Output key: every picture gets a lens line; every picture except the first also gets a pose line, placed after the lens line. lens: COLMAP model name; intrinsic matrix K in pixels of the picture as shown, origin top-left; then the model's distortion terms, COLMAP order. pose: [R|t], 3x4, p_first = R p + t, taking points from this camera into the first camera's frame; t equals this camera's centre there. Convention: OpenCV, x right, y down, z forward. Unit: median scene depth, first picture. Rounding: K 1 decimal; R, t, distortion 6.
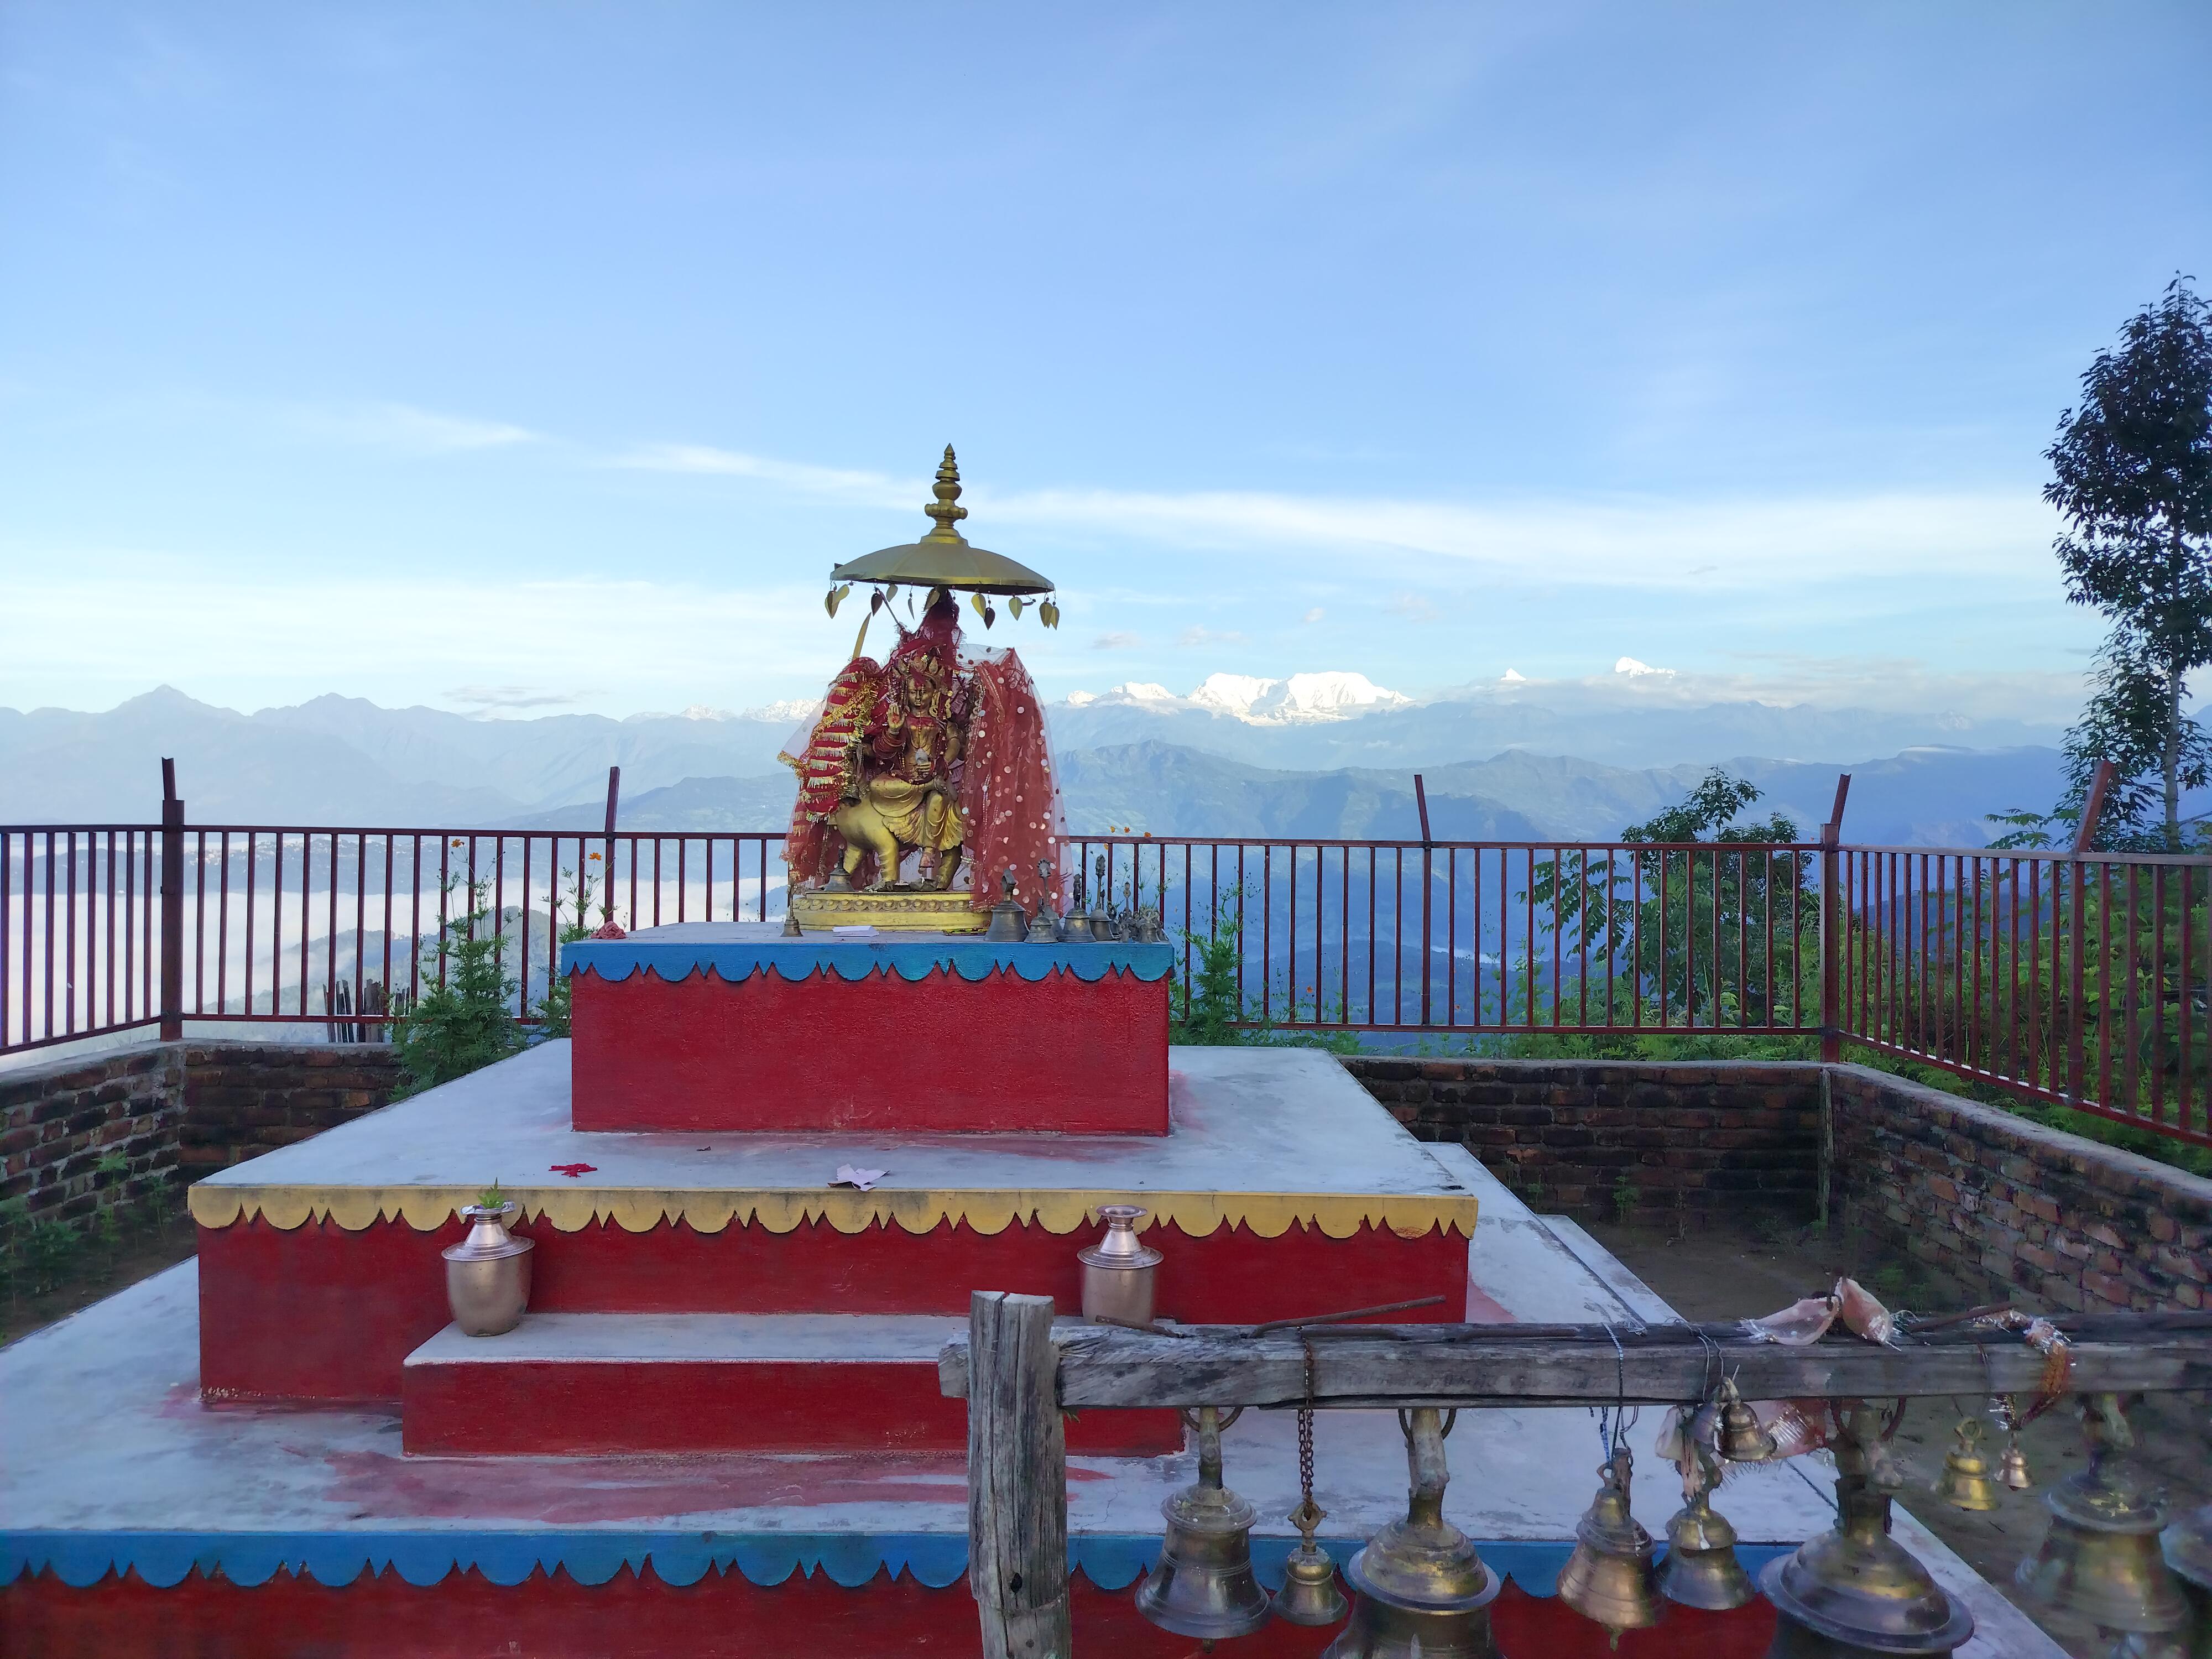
lens RADIAL K [[1576.8, 0, 1190.5], [0, 1576.8, 810.3], [0, 0, 1]] dist [0.051401, -0.045438]
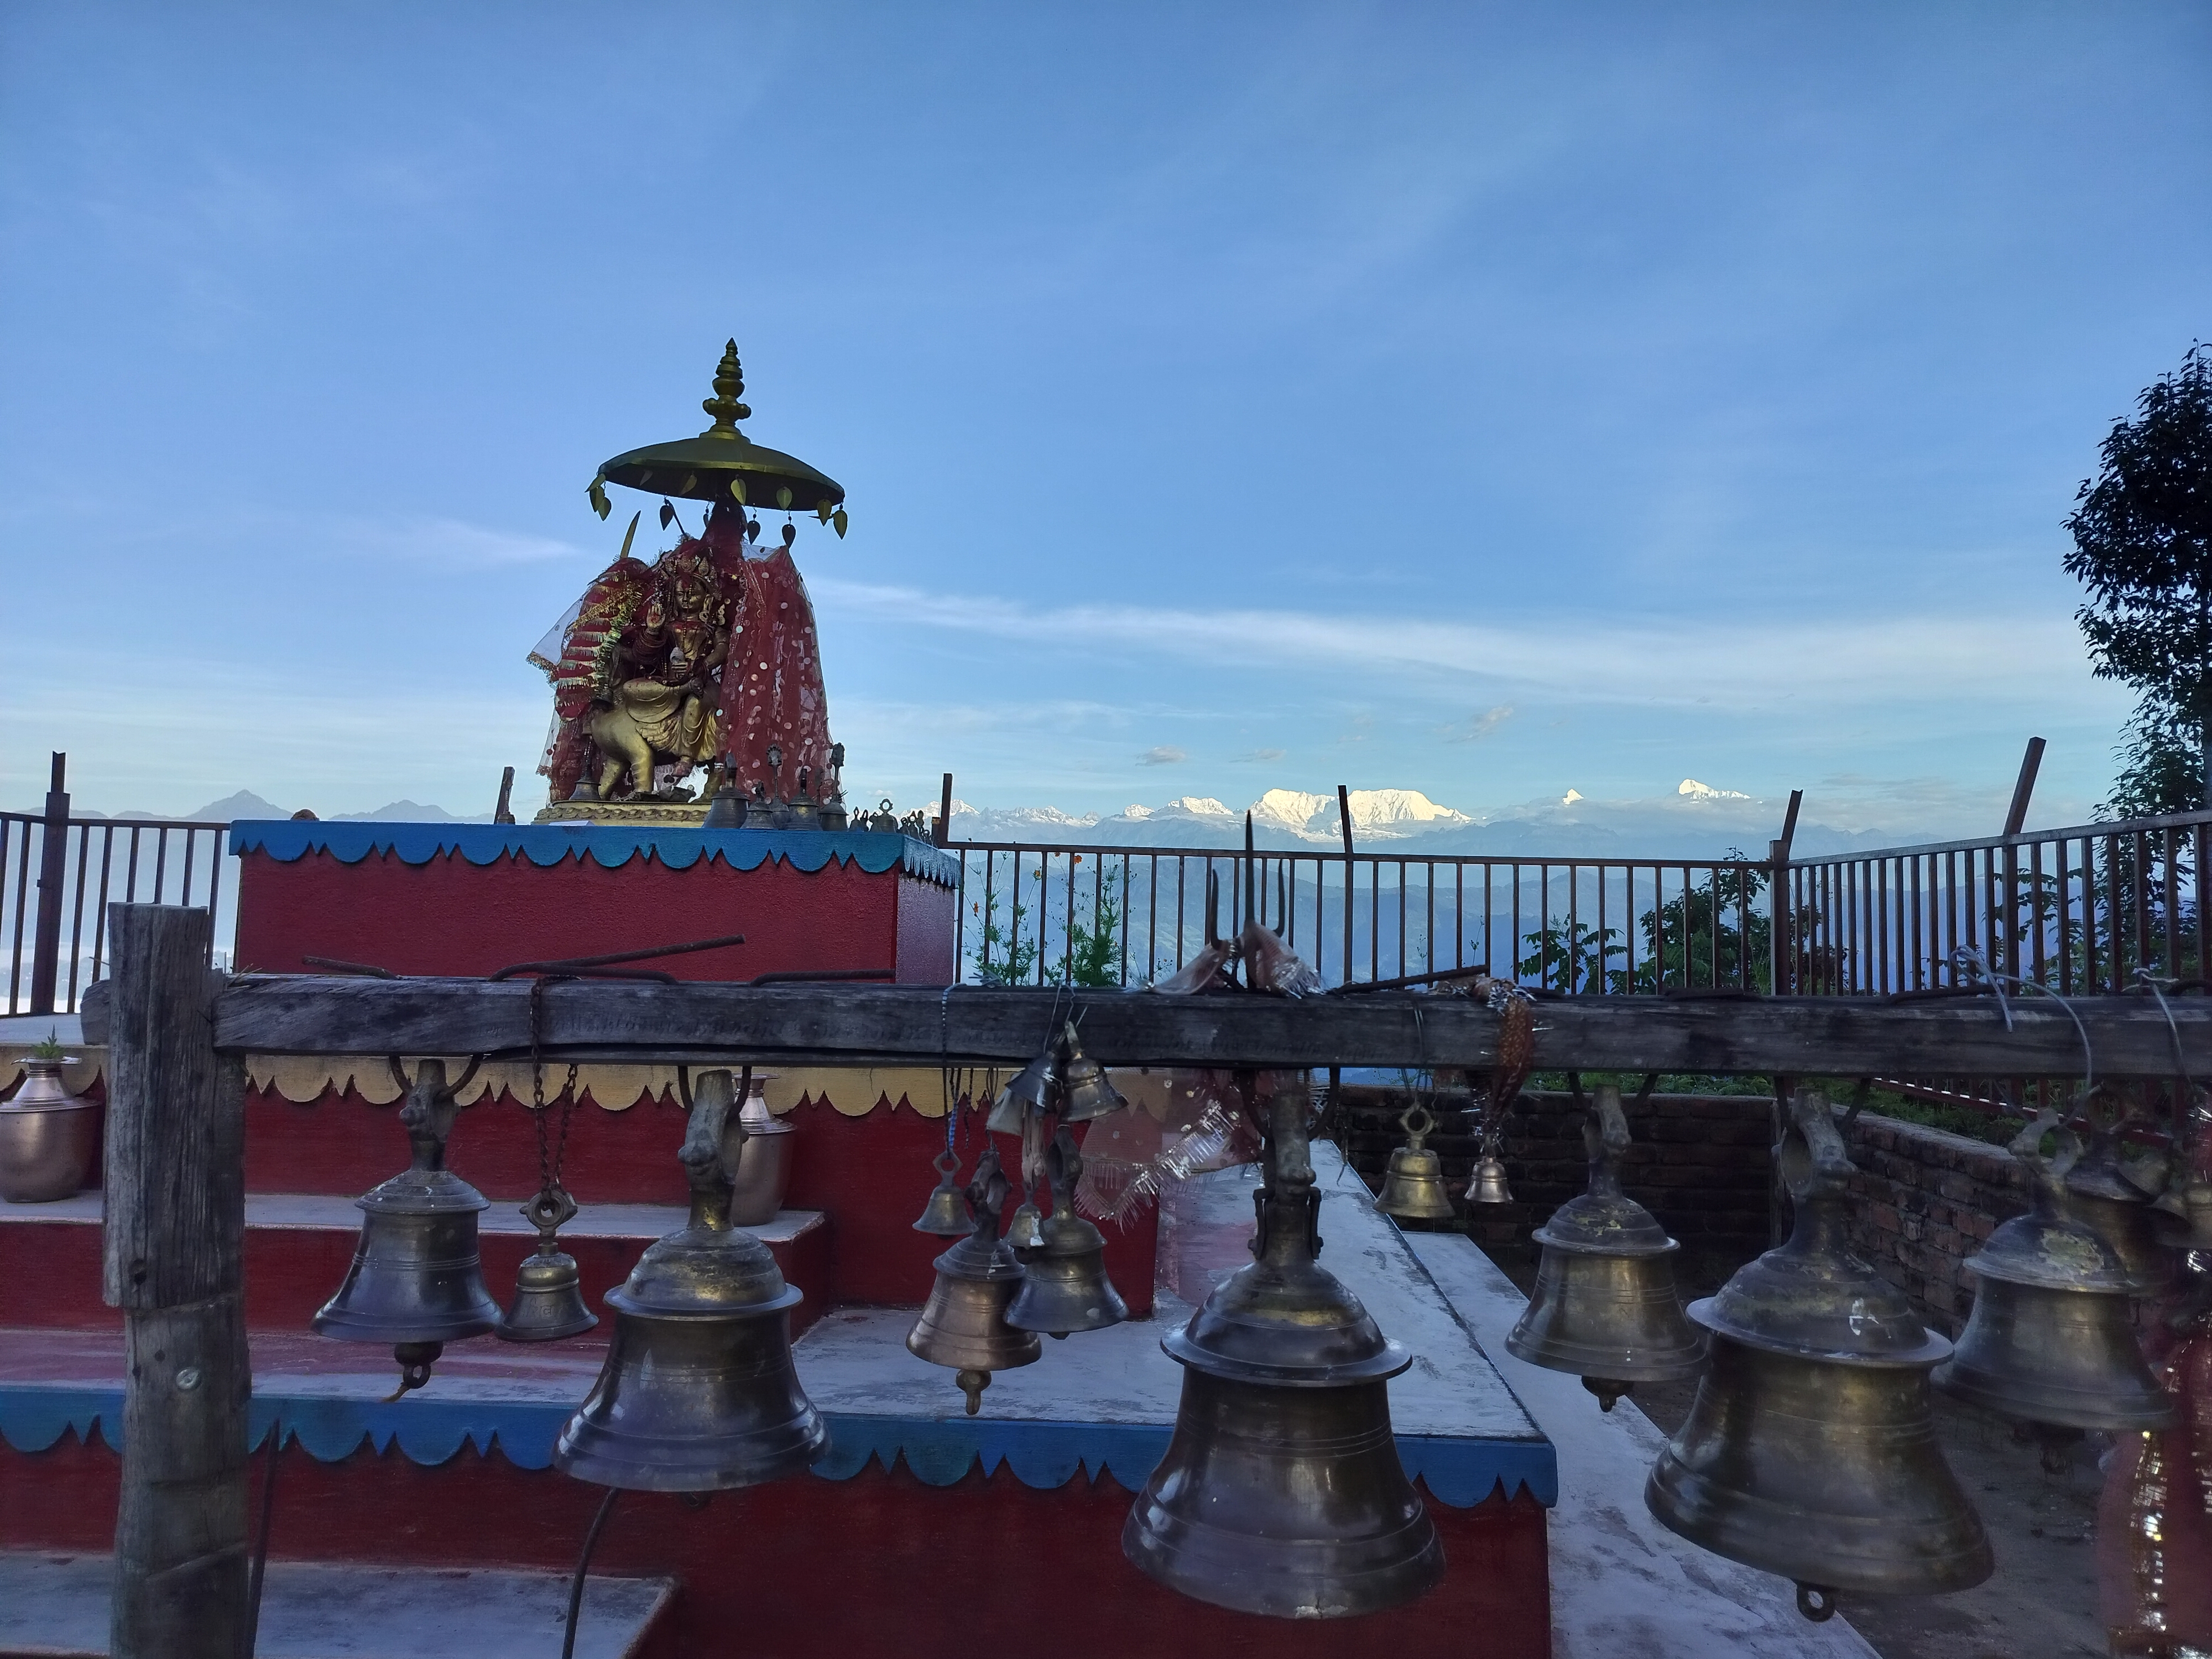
lens RADIAL K [[1576.8, 0, 1193.0], [0, 1576.8, 810.7], [0, 0, 1]] dist [0.051401, -0.045438]
pose [[0.999235, 0.009709, -0.037874, 0.162662], [-0.012534, 0.997097, -0.075097, 0.118553], [0.037035, 0.075514, 0.996457, 0.085832]]
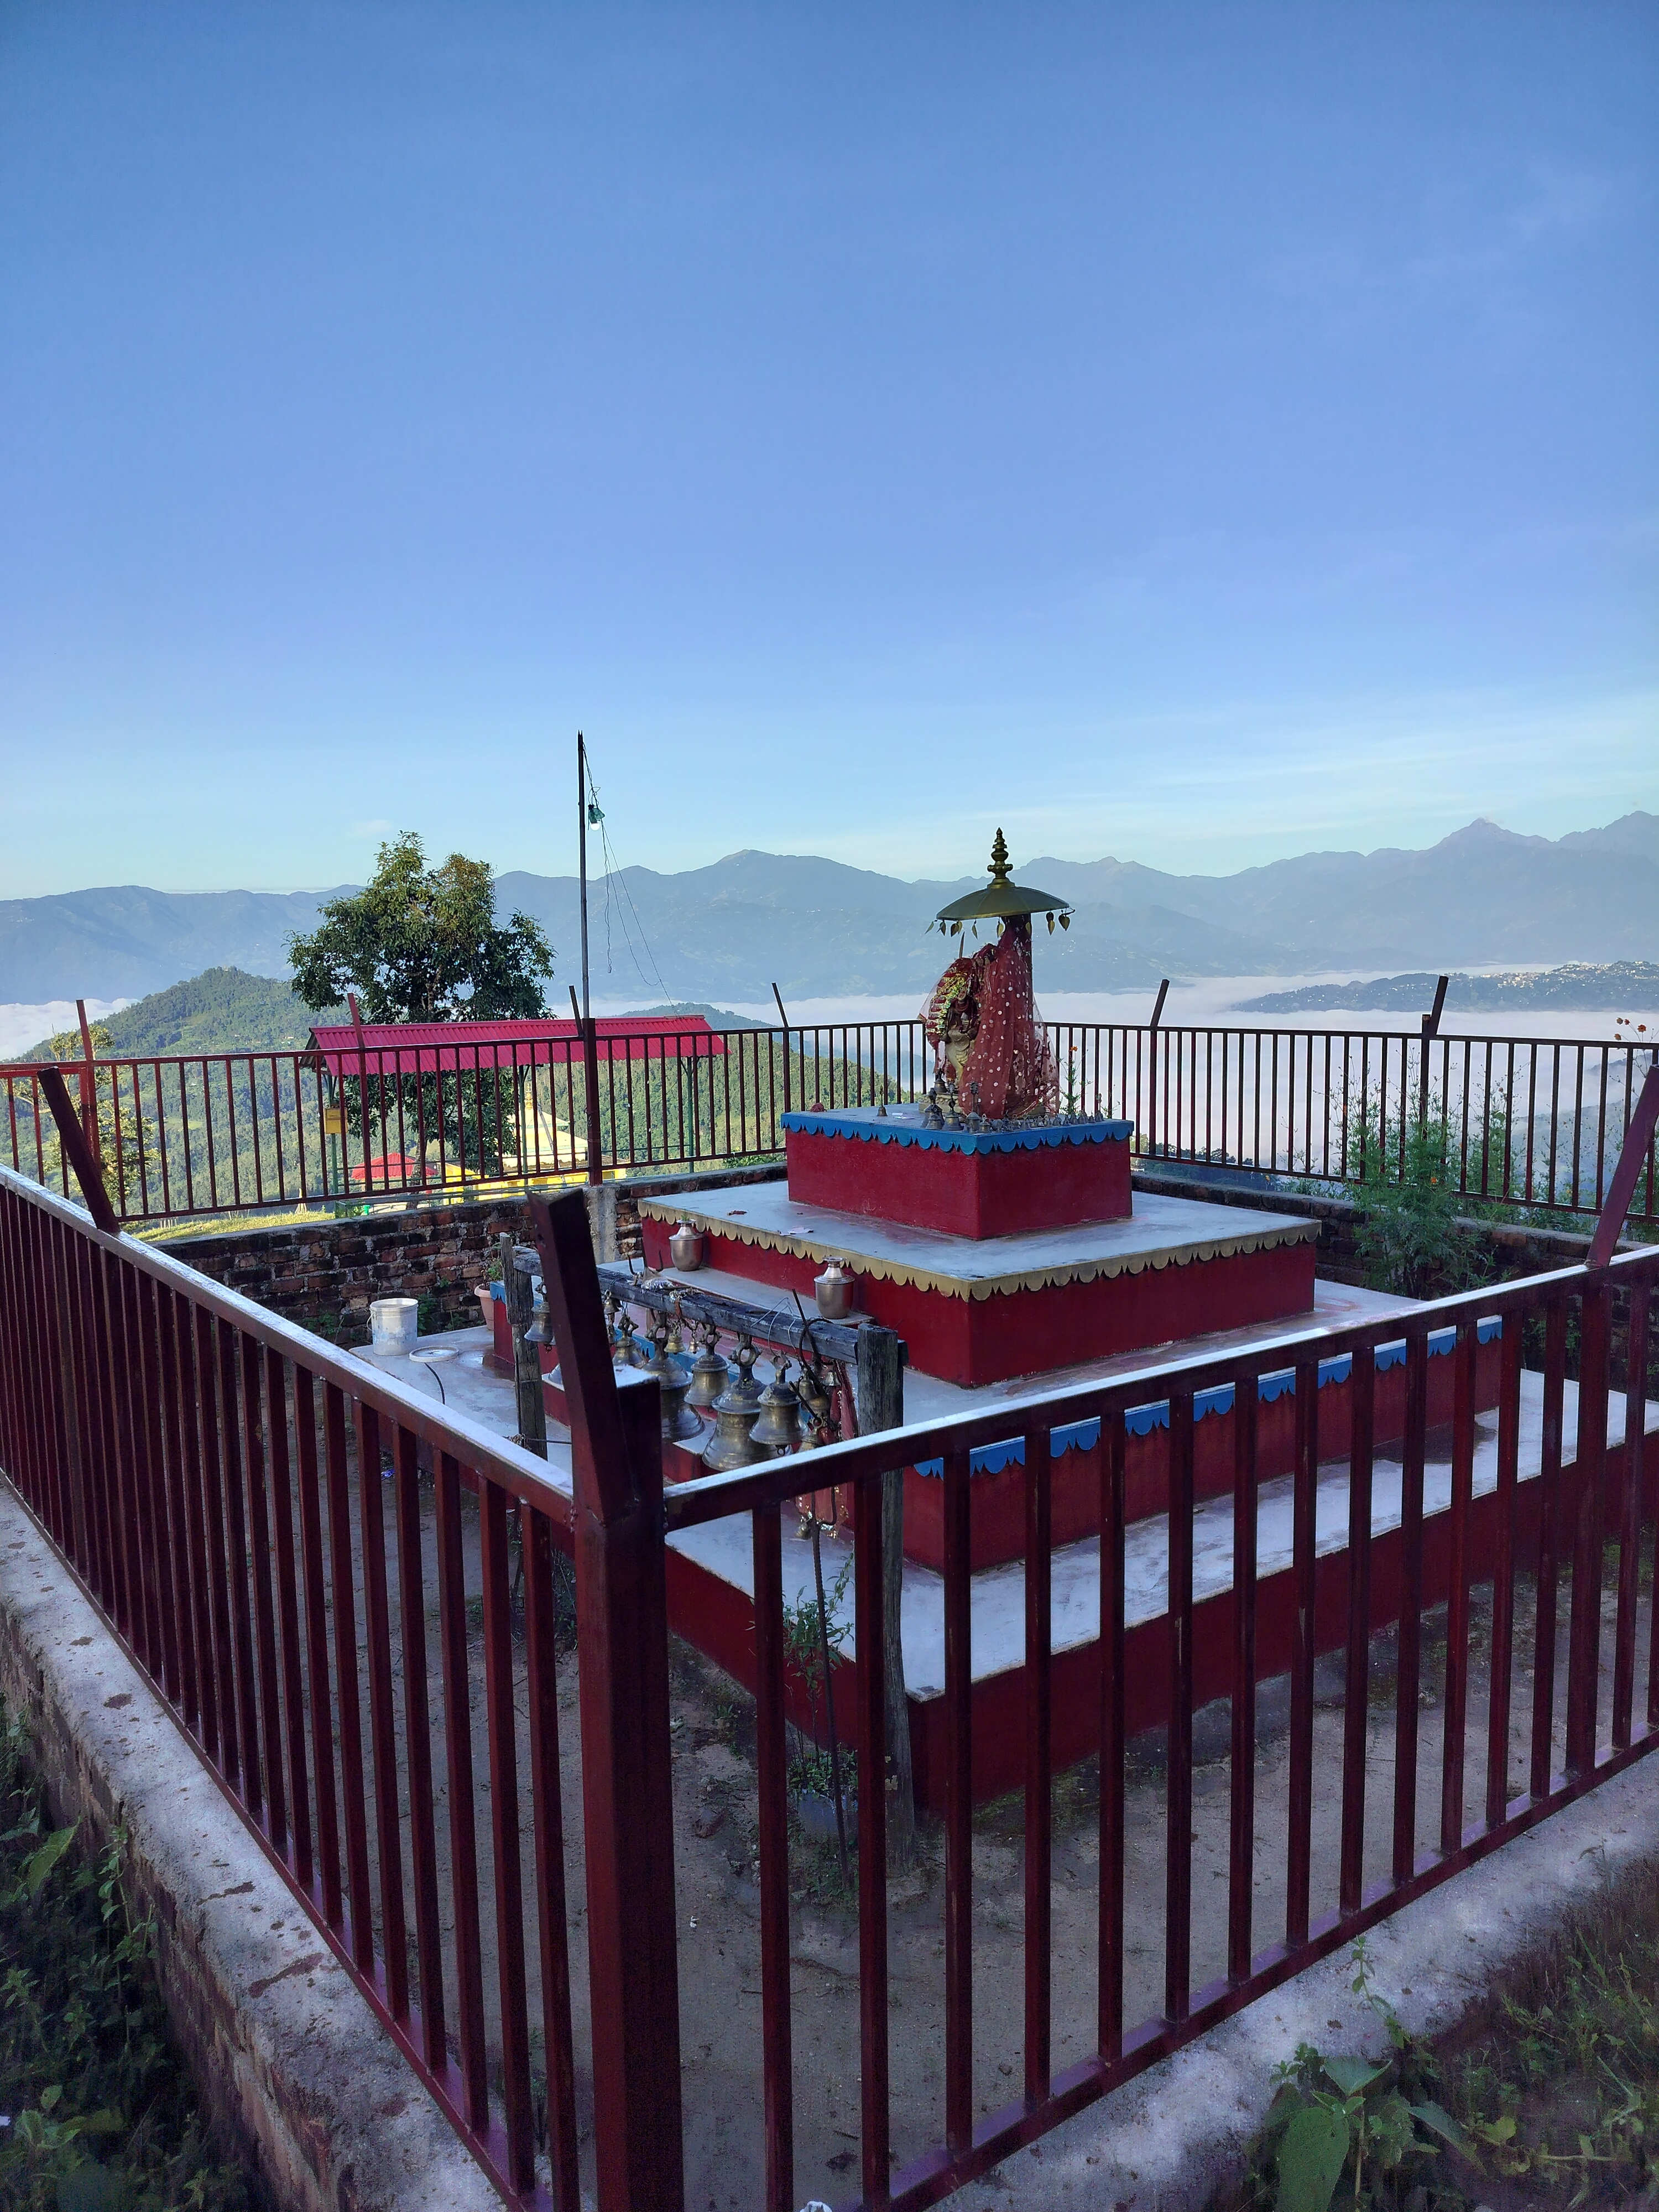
lens RADIAL K [[1576.8, 0, 839.9], [0, 1576.8, 1114.3], [0, 0, 1]] dist [0.051401, -0.045438]
pose [[0.578899, 0.068143, -0.812547, 1.136054], [0.023505, 0.994693, 0.100165, -0.101154], [0.815061, -0.077084, 0.574225, -0.123052]]
